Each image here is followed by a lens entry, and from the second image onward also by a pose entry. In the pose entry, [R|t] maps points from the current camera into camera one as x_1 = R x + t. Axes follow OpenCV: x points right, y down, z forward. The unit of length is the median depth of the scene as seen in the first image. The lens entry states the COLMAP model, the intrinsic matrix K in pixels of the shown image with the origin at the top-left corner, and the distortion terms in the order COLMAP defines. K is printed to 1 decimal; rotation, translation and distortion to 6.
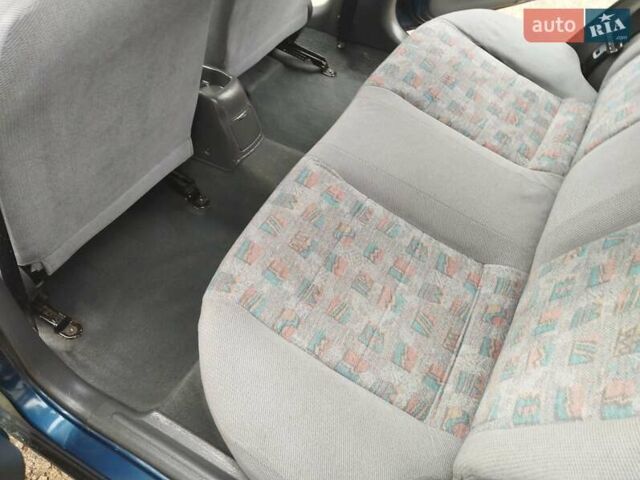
lens RADIAL K [[522.4, 0, 321.9], [0, 522.4, 243.3], [0, 0, 1]] dist [0.046587, -0.049360]
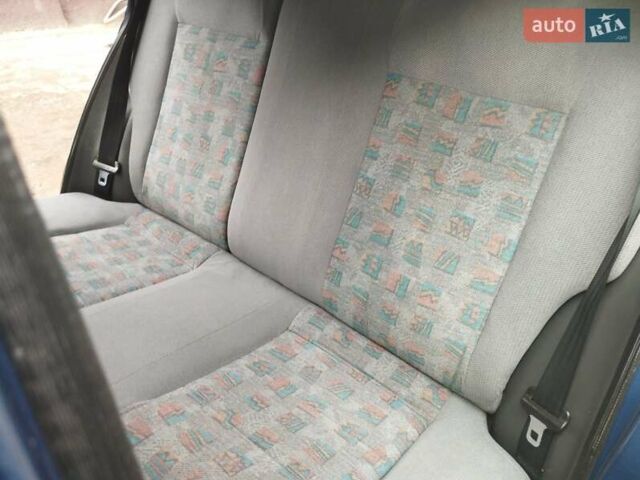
lens RADIAL K [[522.4, 0, 321.9], [0, 522.4, 243.3], [0, 0, 1]] dist [0.046587, -0.049360]
pose [[0.216355, -0.583416, 0.782826, -0.429657], [0.767708, 0.597028, 0.232770, -0.272050], [-0.603171, 0.550621, 0.577063, 0.254307]]
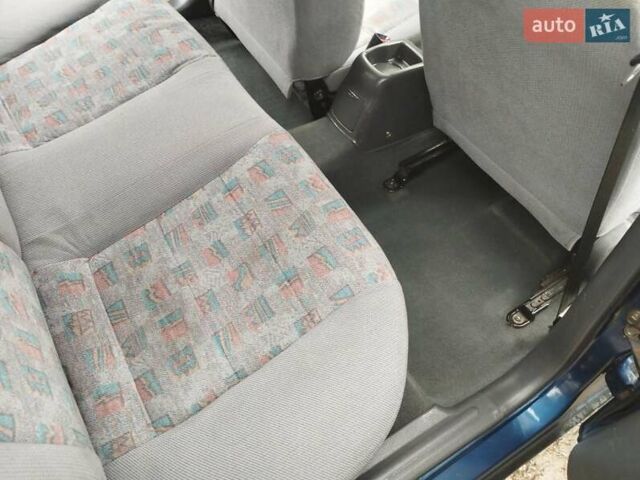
lens RADIAL K [[527.4, 0, 312.0], [0, 527.4, 238.7], [0, 0, 1]] dist [0.030115, -0.015912]
pose [[-0.479908, 0.663929, -0.573486, 0.796137], [-0.716334, 0.080857, 0.693056, -1.101835], [0.506511, 0.743411, 0.436791, 0.995726]]
